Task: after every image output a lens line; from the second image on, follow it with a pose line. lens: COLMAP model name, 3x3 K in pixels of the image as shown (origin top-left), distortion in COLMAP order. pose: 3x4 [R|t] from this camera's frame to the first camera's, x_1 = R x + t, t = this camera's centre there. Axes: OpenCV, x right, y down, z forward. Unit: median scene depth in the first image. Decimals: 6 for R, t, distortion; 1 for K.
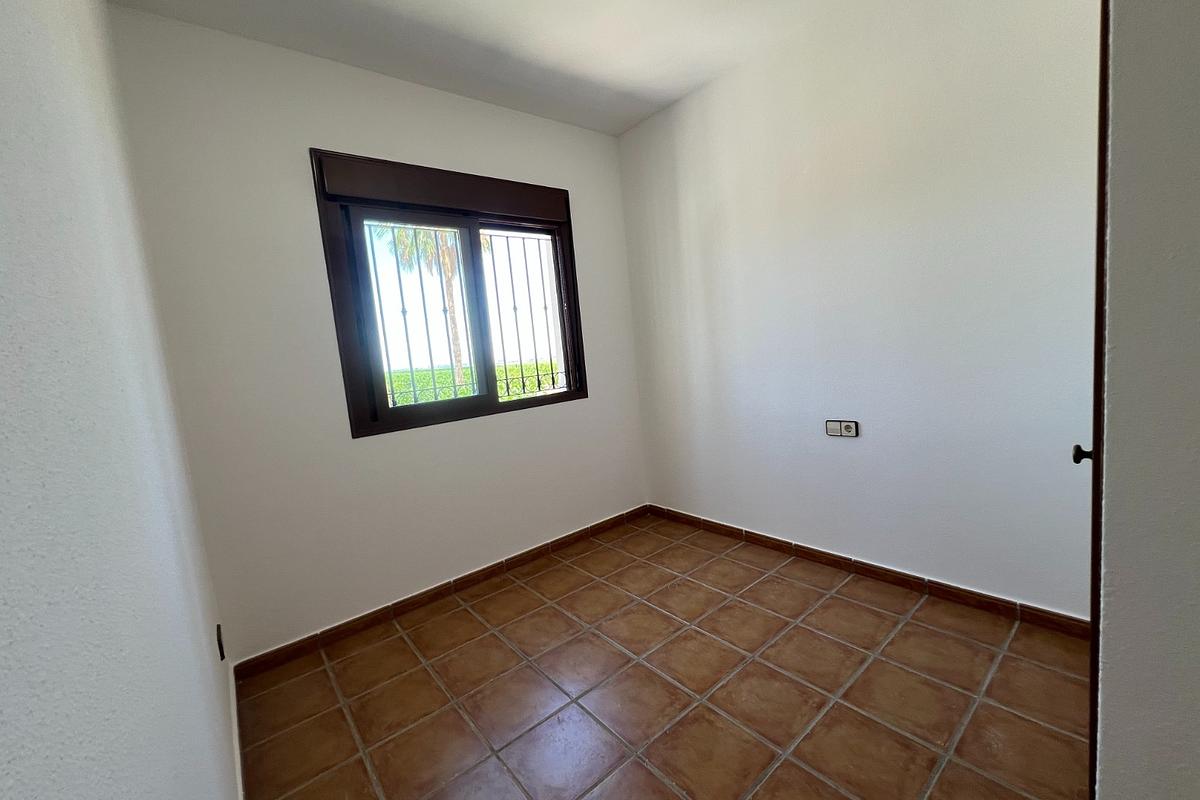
lens RADIAL K [[484.0, 0, 600.0], [0, 484.0, 400.0], [0, 0, 1]] dist [-0.000742, -0.000135]
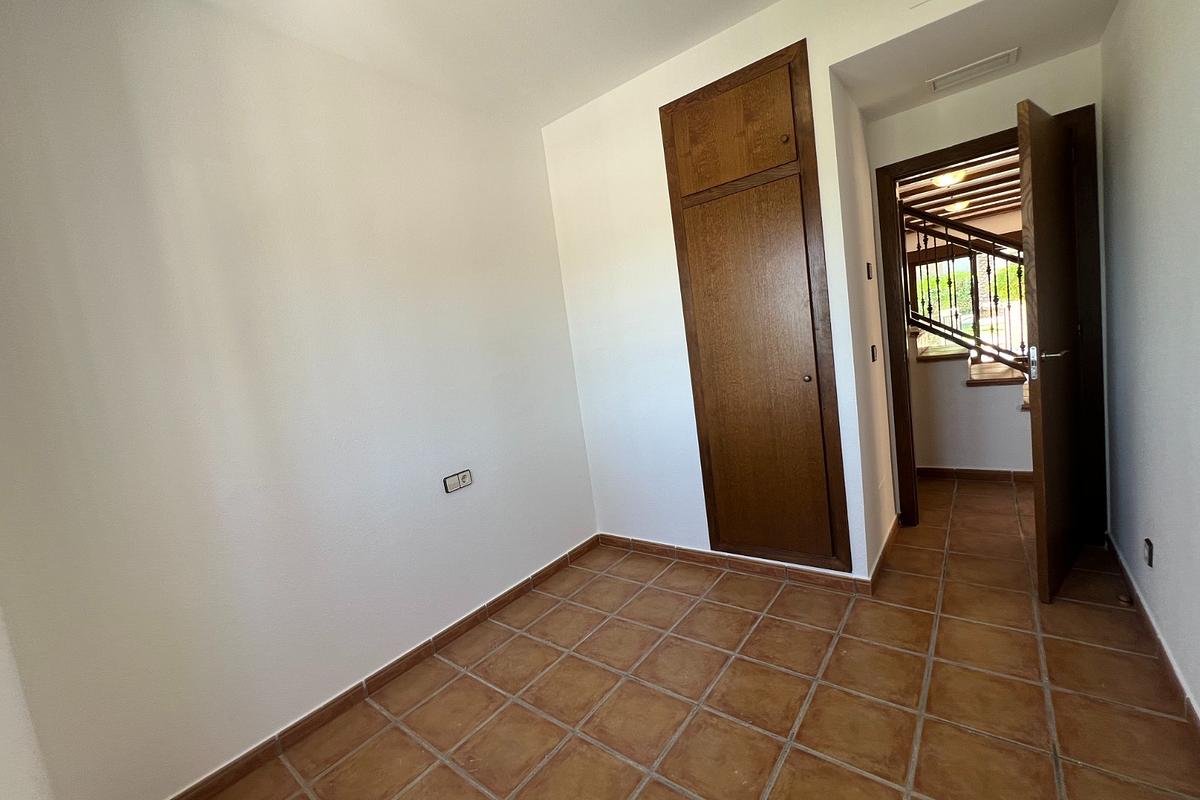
lens RADIAL K [[485.0, 0, 600.0], [0, 485.0, 400.0], [0, 0, 1]] dist [-0.001269, -0.000053]
pose [[-0.192815, 0.003399, 0.981229, -0.657057], [0.255067, 0.965791, 0.046776, -0.091871], [-0.947504, 0.259299, -0.187086, 1.056396]]
